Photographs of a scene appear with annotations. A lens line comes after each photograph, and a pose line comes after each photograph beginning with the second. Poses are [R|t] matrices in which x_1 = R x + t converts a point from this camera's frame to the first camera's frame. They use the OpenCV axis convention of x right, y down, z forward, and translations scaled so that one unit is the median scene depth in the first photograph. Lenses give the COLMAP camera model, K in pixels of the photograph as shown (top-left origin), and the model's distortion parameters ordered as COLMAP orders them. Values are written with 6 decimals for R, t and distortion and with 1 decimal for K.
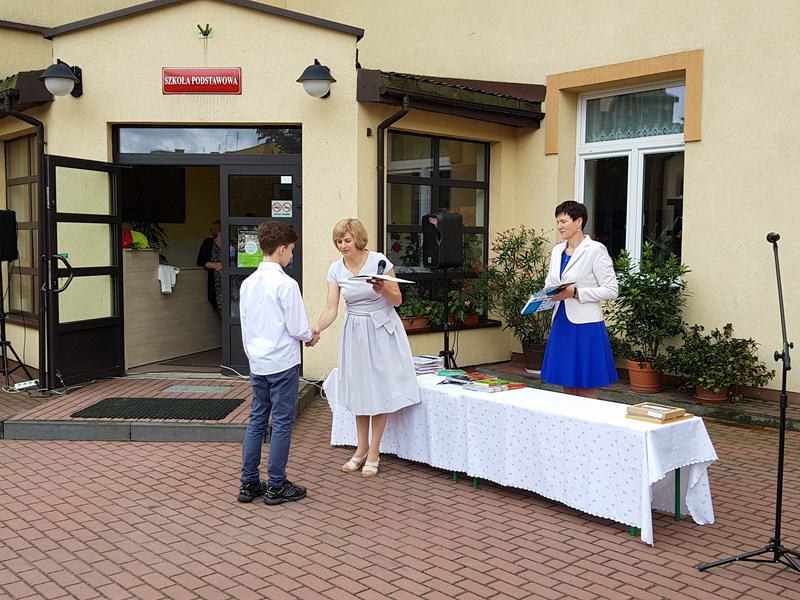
lens RADIAL K [[861.9, 0, 390.1], [0, 861.9, 303.5], [0, 0, 1]] dist [0.138860, -0.326581]
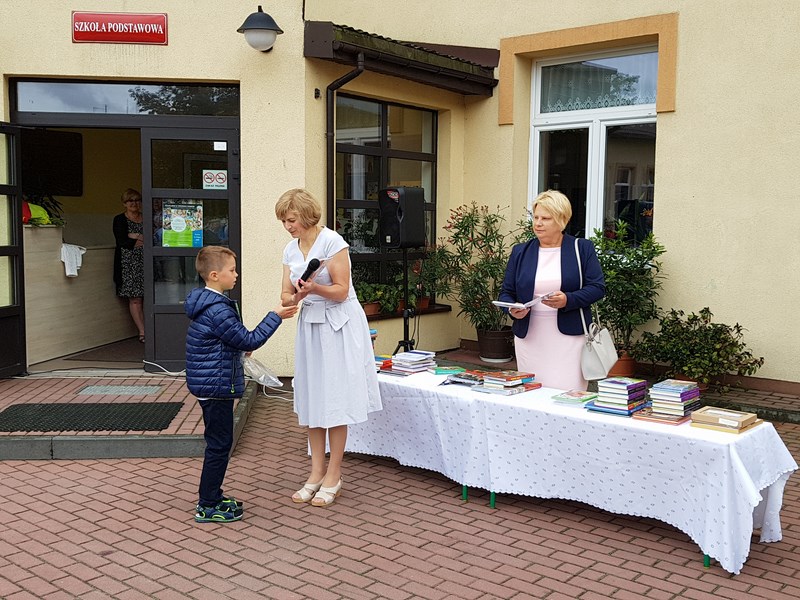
lens RADIAL K [[864.8, 0, 387.3], [0, 864.8, 294.4], [0, 0, 1]] dist [0.124289, -0.273481]
pose [[0.990380, -0.007336, 0.138180, -0.077953], [0.005400, 0.999882, 0.014380, -0.006120], [-0.138269, -0.013496, 0.990303, 0.112487]]
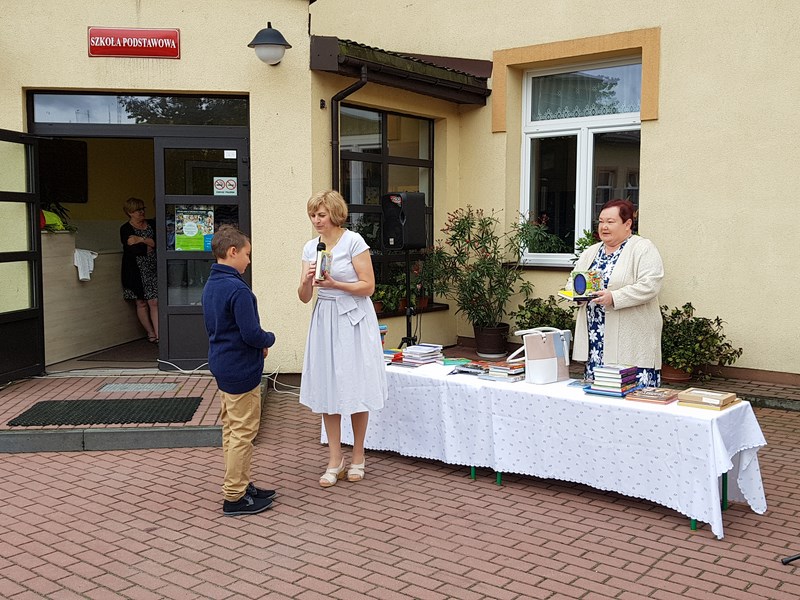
lens RADIAL K [[863.1, 0, 403.0], [0, 863.1, 293.1], [0, 0, 1]] dist [0.129337, -0.288664]
pose [[0.984878, -0.017349, 0.172381, -0.104116], [0.016000, 0.999830, 0.009213, -0.002323], [-0.172511, -0.006316, 0.984987, 0.066283]]
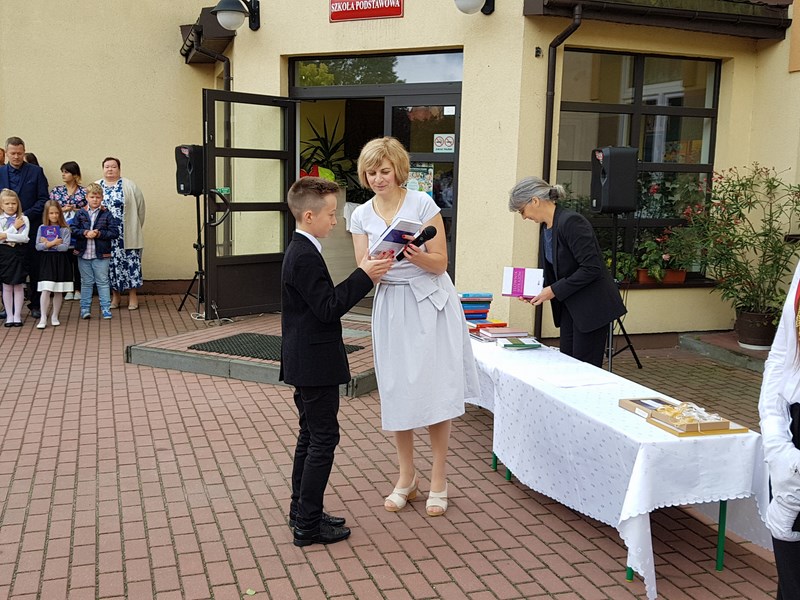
lens RADIAL K [[864.5, 0, 382.6], [0, 864.5, 301.2], [0, 0, 1]] dist [0.127858, -0.278872]
pose [[0.913663, 0.070703, -0.400277, 0.200869], [-0.044814, 0.996274, 0.073687, -0.008389], [0.403996, -0.049387, 0.913427, 0.133881]]
